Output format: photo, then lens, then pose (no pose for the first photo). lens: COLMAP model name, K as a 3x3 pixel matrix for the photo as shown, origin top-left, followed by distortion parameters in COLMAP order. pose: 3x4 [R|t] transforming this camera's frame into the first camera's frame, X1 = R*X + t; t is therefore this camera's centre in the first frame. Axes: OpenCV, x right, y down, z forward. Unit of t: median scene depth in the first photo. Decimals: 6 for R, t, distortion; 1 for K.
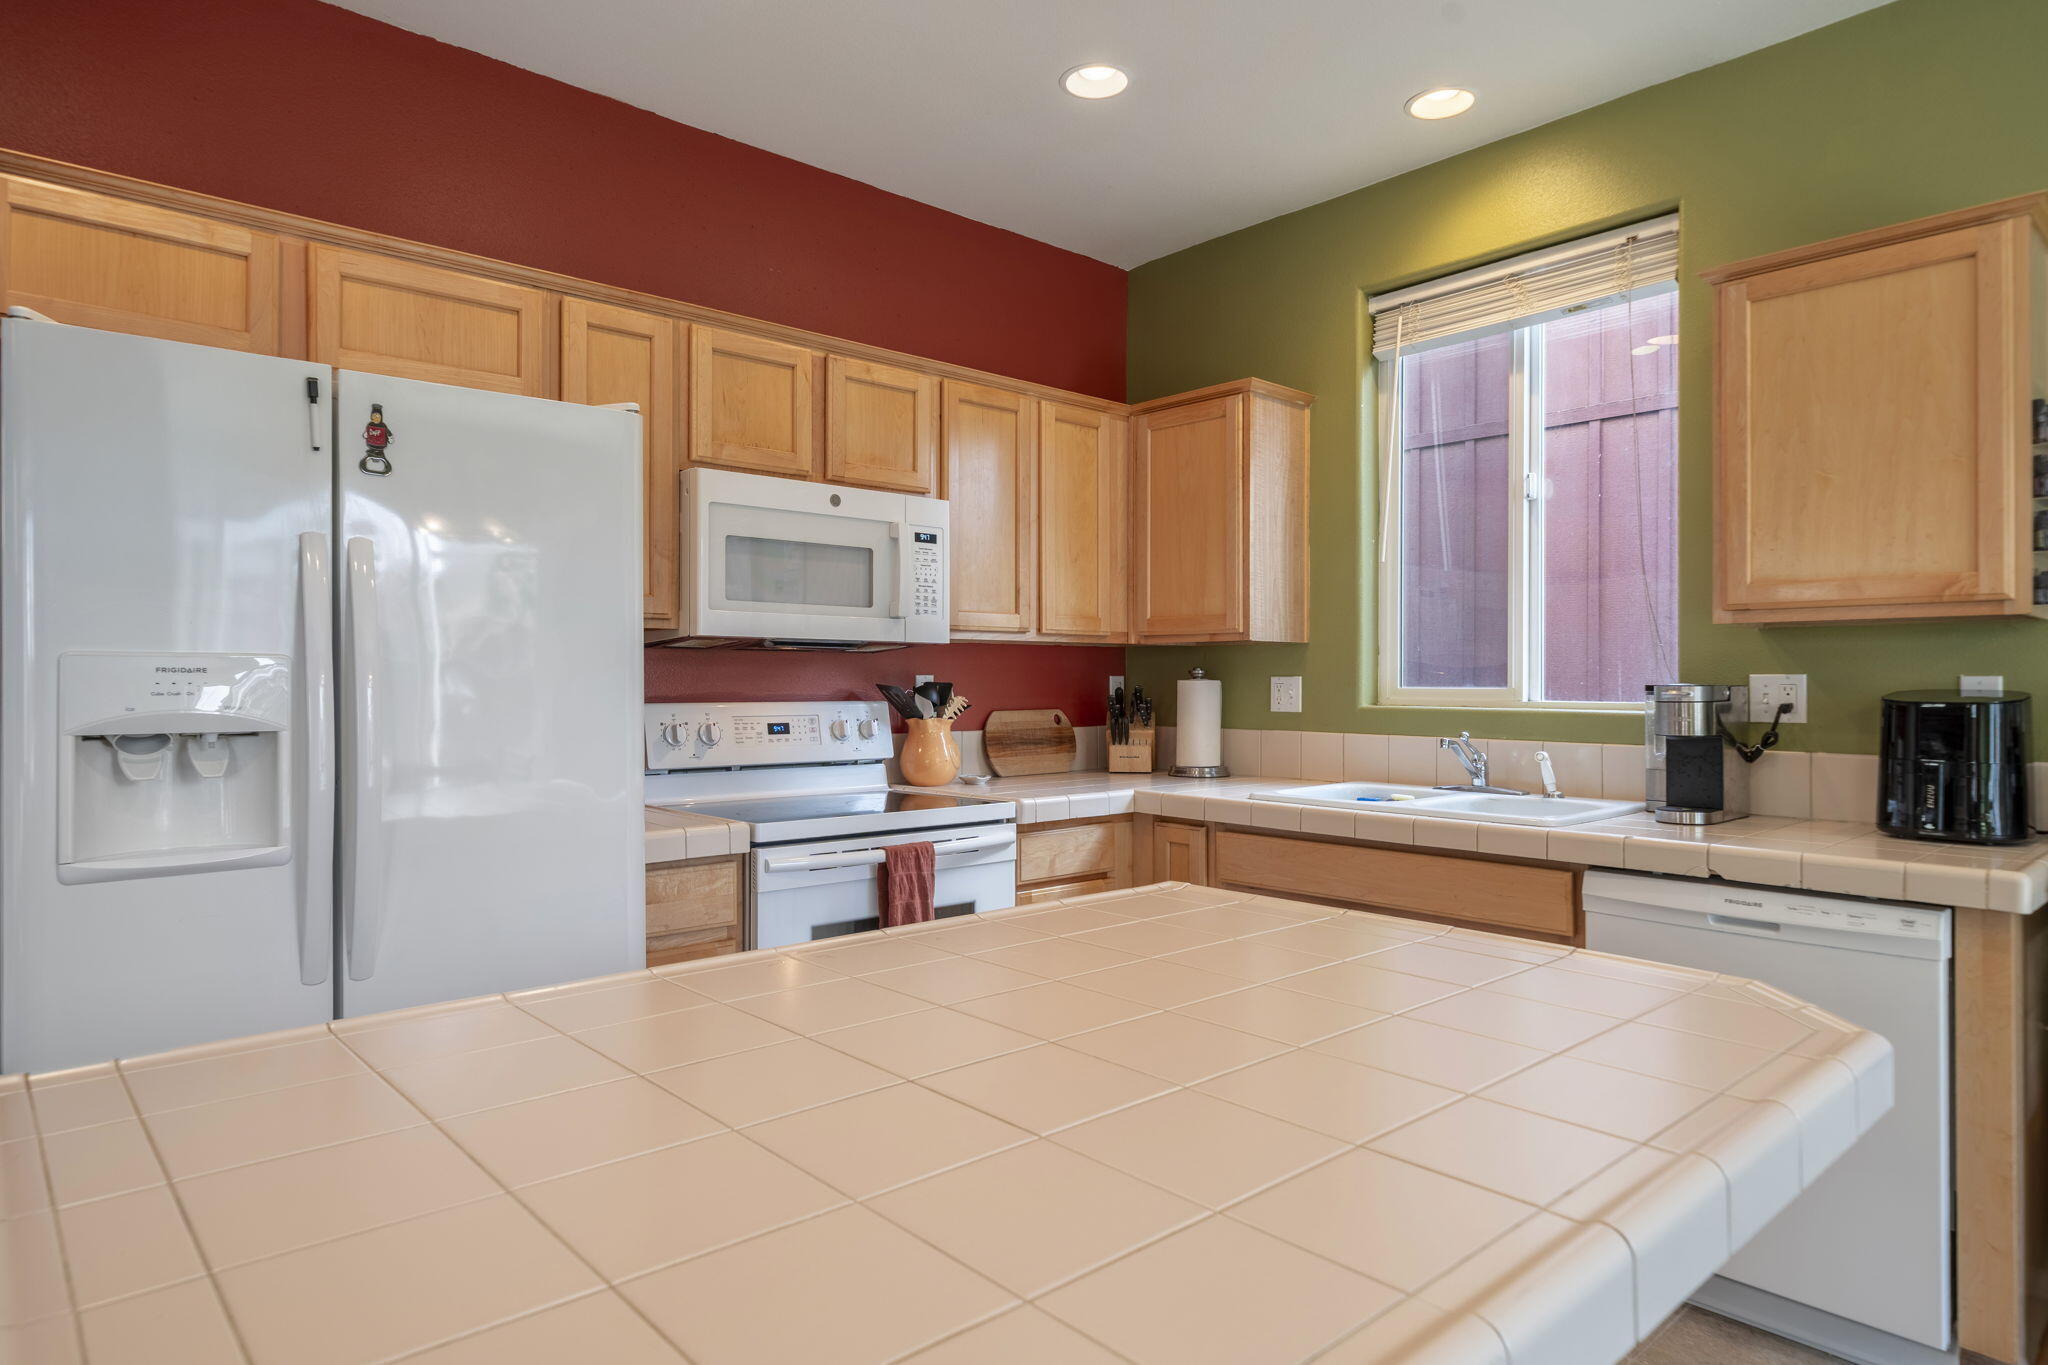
lens RADIAL K [[1186.5, 0, 1024.0], [0, 1186.5, 682.5], [0, 0, 1]] dist [-0.001638, 0.002563]
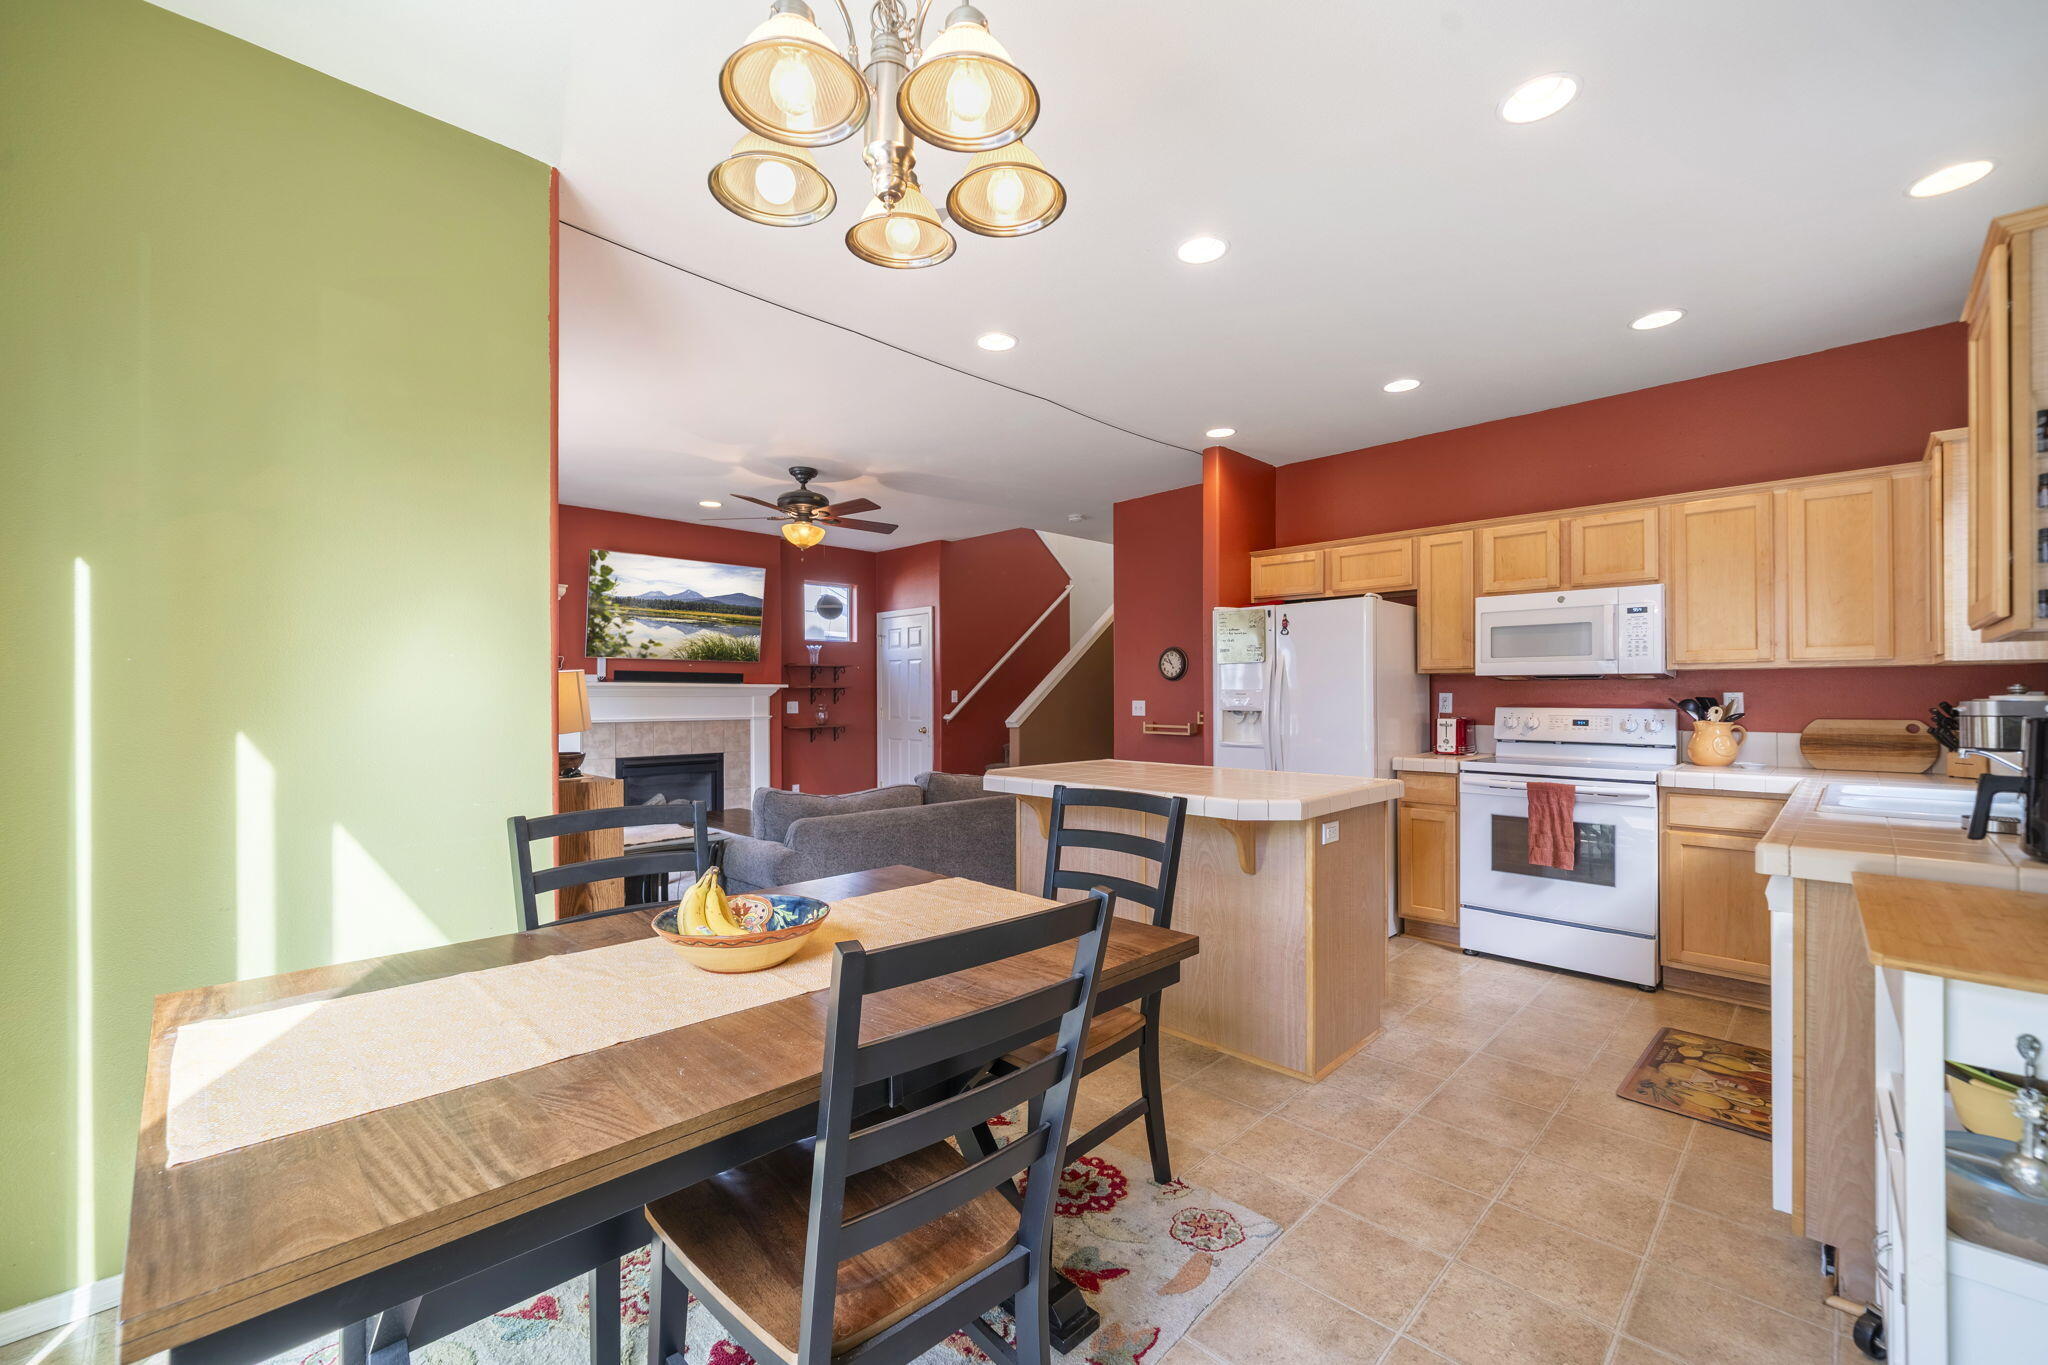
lens RADIAL K [[836.6, 0, 1020.9], [0, 836.6, 699.3], [0, 0, 1]] dist [0.000960, 0.000076]
pose [[0.053755, 0.003321, -0.998549, 1.163620], [0.000684, 0.999994, 0.003363, -0.001965], [0.998554, -0.000864, 0.053752, 0.086990]]
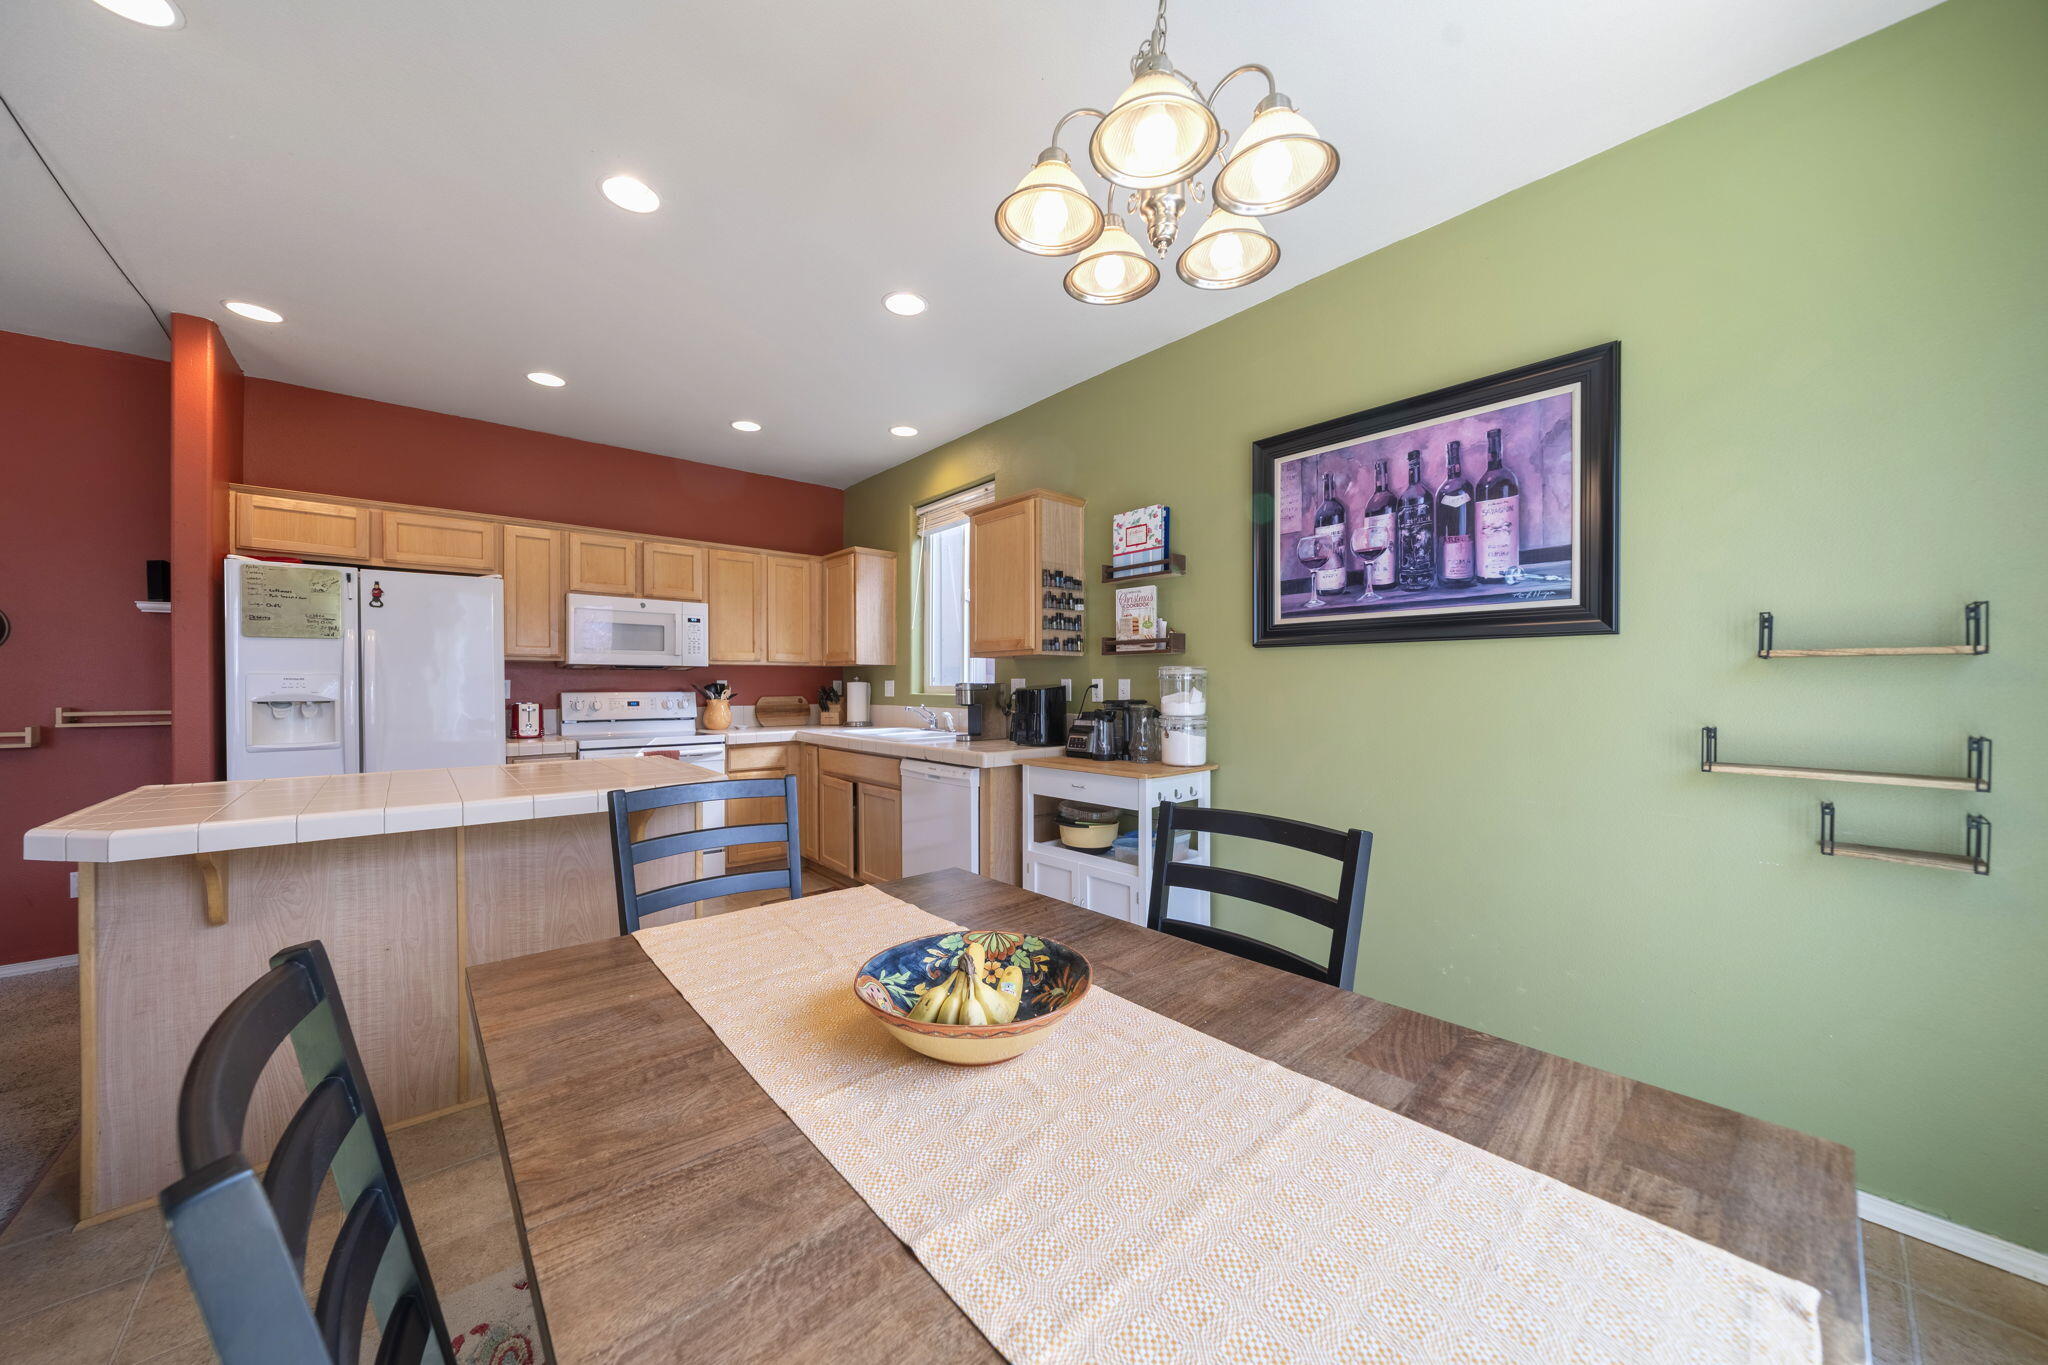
lens RADIAL K [[706.6, 0, 1017.5], [0, 706.6, 689.1], [0, 0, 1]] dist [-0.004065, 0.000039]
pose [[0.999865, -0.002699, -0.016191, 0.631630], [0.002791, 0.999980, 0.005667, 0.005635], [0.016175, -0.005711, 0.999853, -0.396763]]
